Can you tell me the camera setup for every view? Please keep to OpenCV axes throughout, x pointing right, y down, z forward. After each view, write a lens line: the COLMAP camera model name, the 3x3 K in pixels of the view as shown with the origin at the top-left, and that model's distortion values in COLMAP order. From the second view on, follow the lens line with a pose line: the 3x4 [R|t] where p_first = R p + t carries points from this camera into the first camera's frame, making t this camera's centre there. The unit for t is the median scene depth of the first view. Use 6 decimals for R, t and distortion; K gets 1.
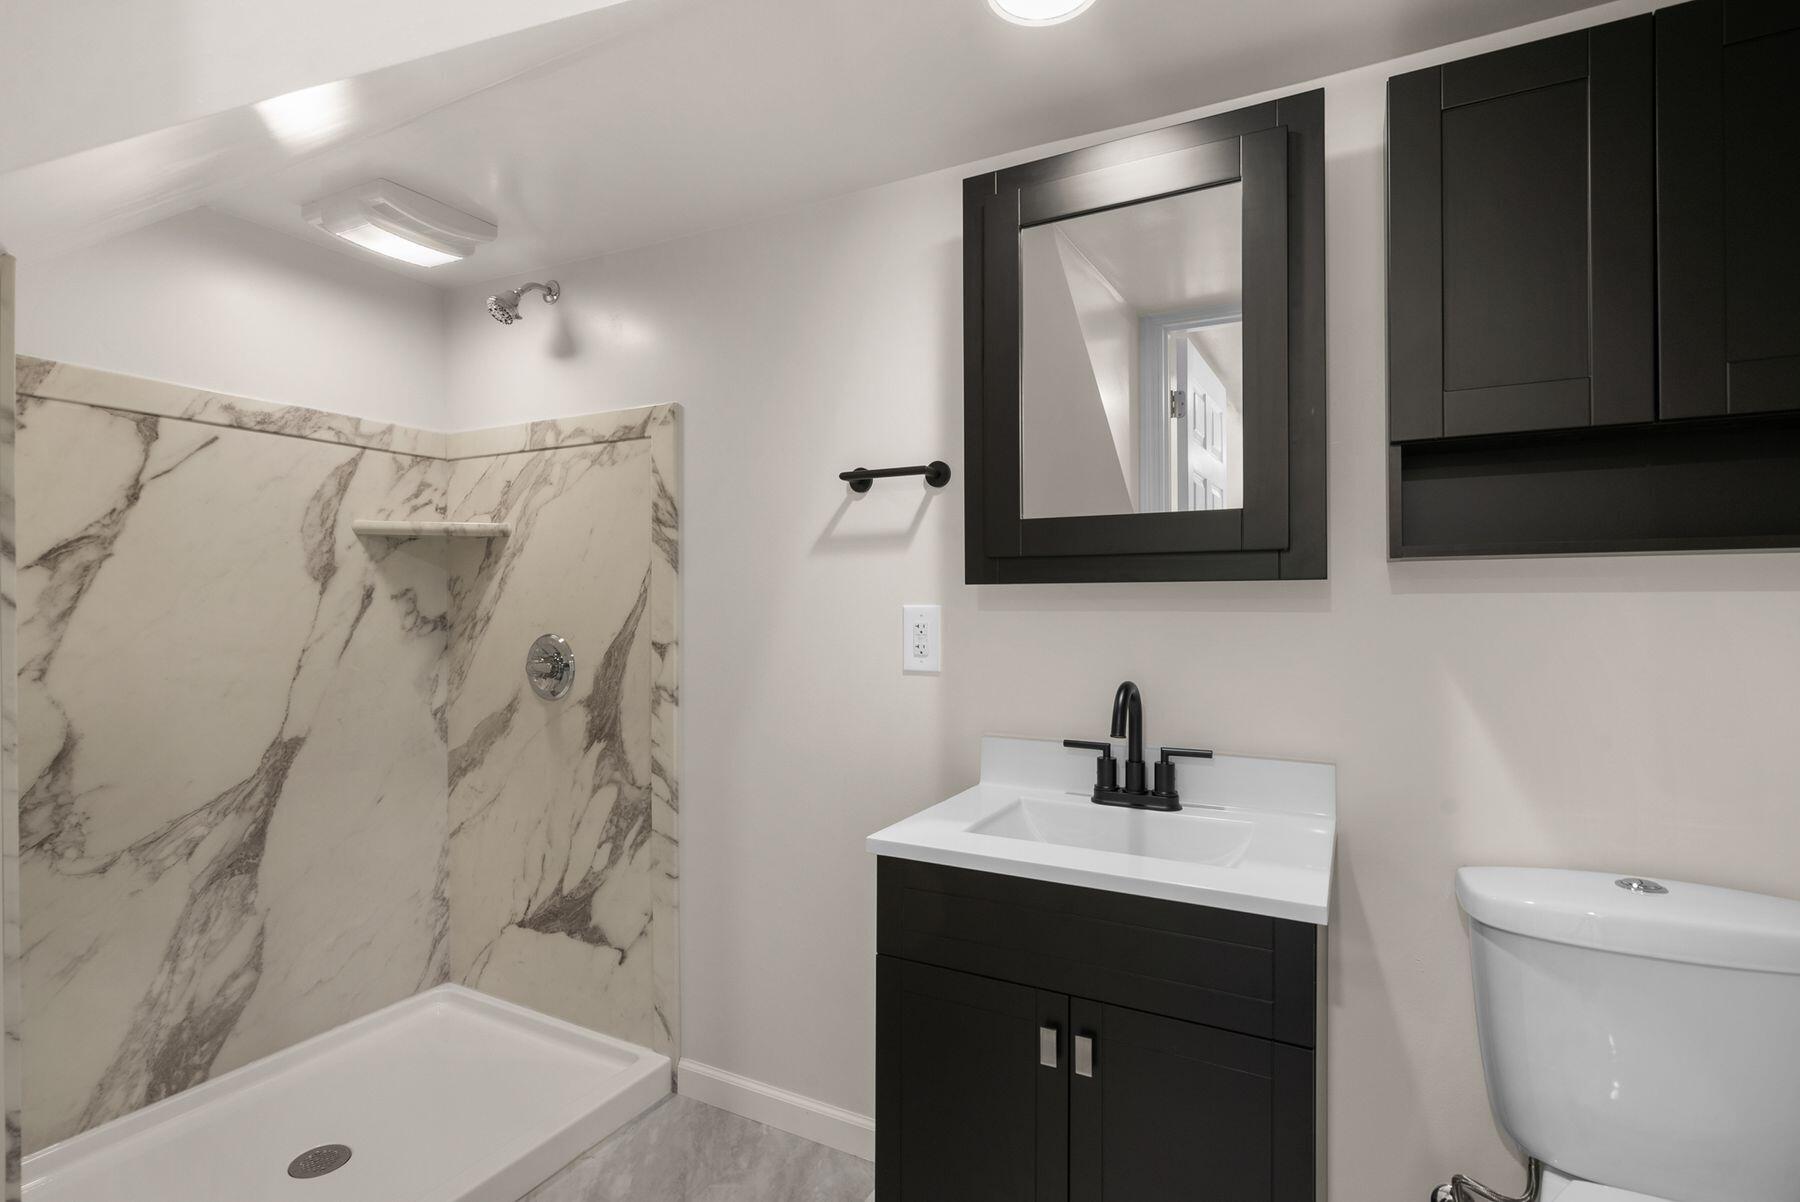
lens RADIAL K [[871.4, 0, 898.5], [0, 871.4, 611.8], [0, 0, 1]] dist [-0.000108, 0.000766]
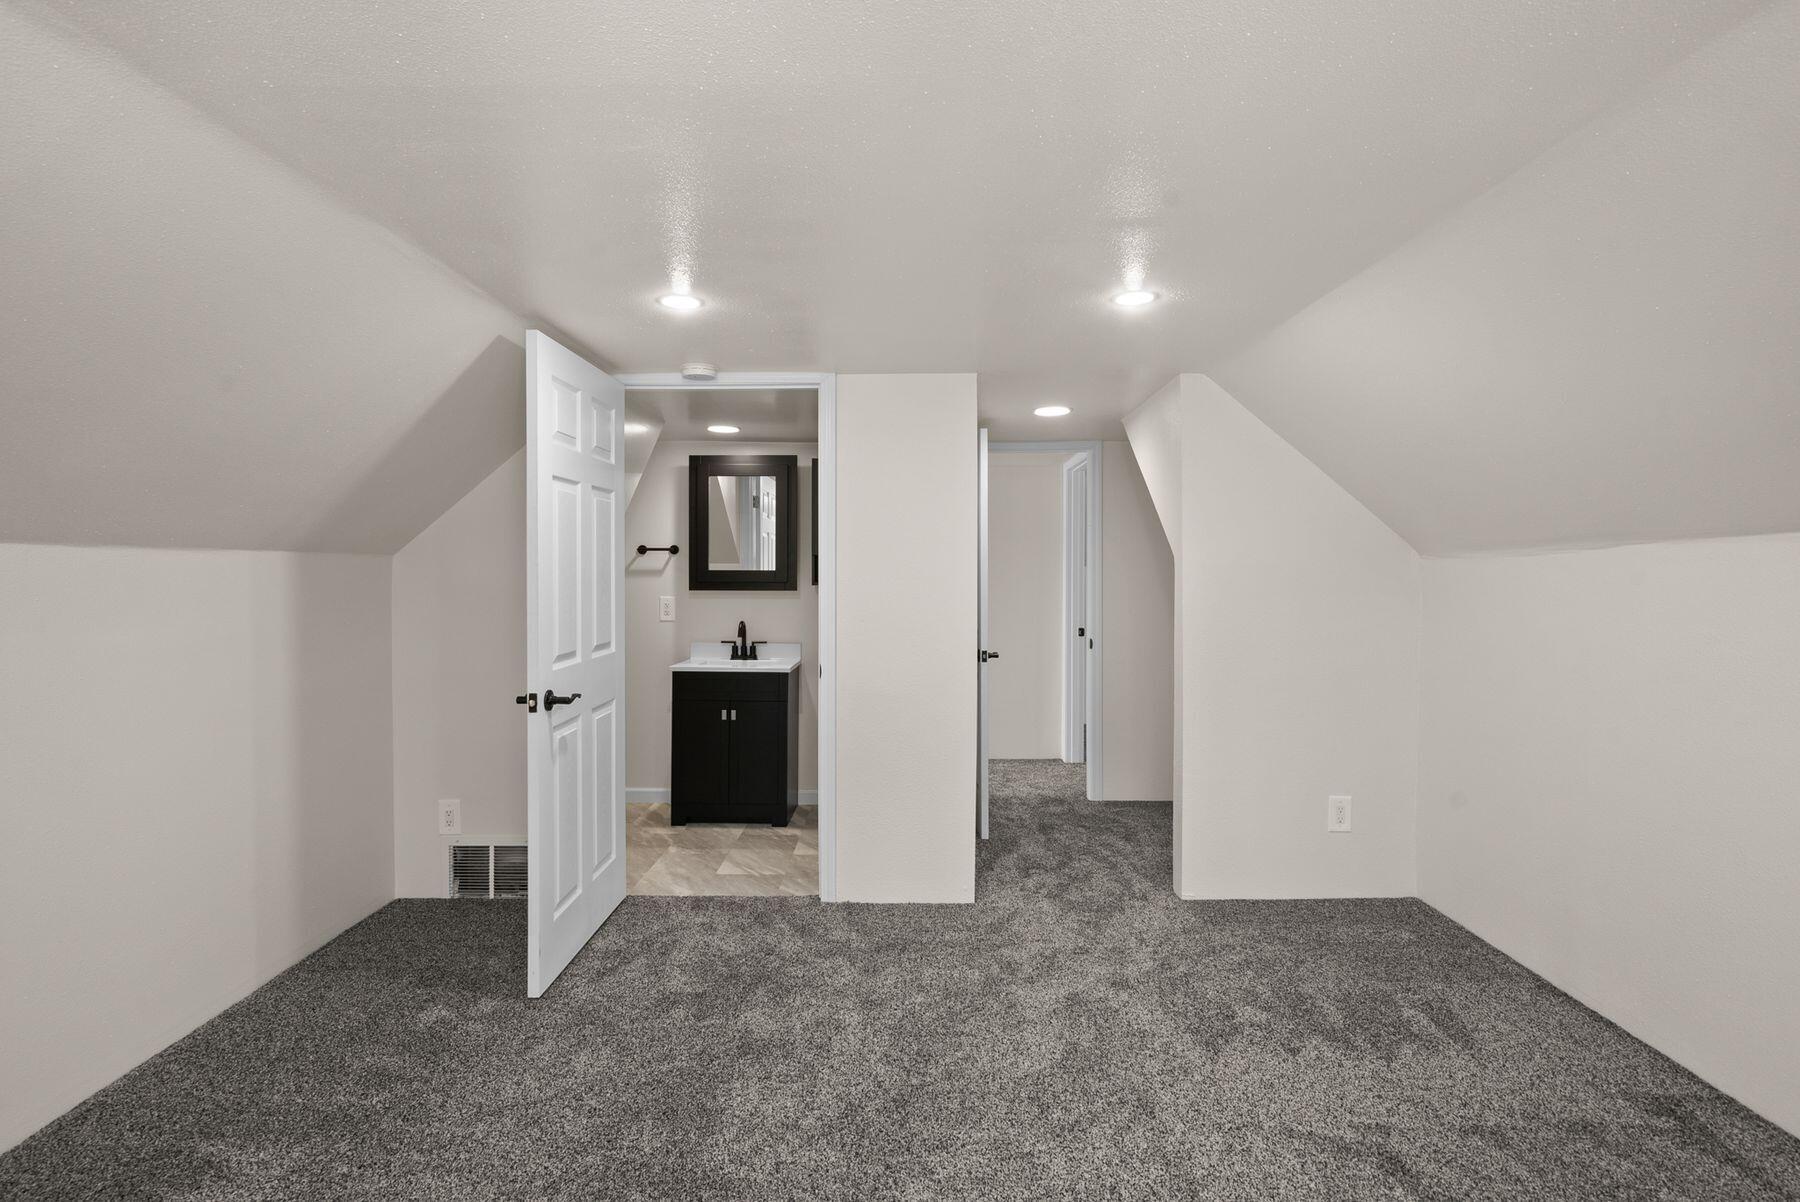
lens RADIAL K [[871.4, 0, 898.5], [0, 871.4, 611.8], [0, 0, 1]] dist [-0.000108, 0.000766]
pose [[0.889450, -0.008409, 0.456956, -0.690312], [-0.002810, 0.999711, 0.023866, -0.032701], [-0.457025, -0.022511, 0.889169, -2.120482]]
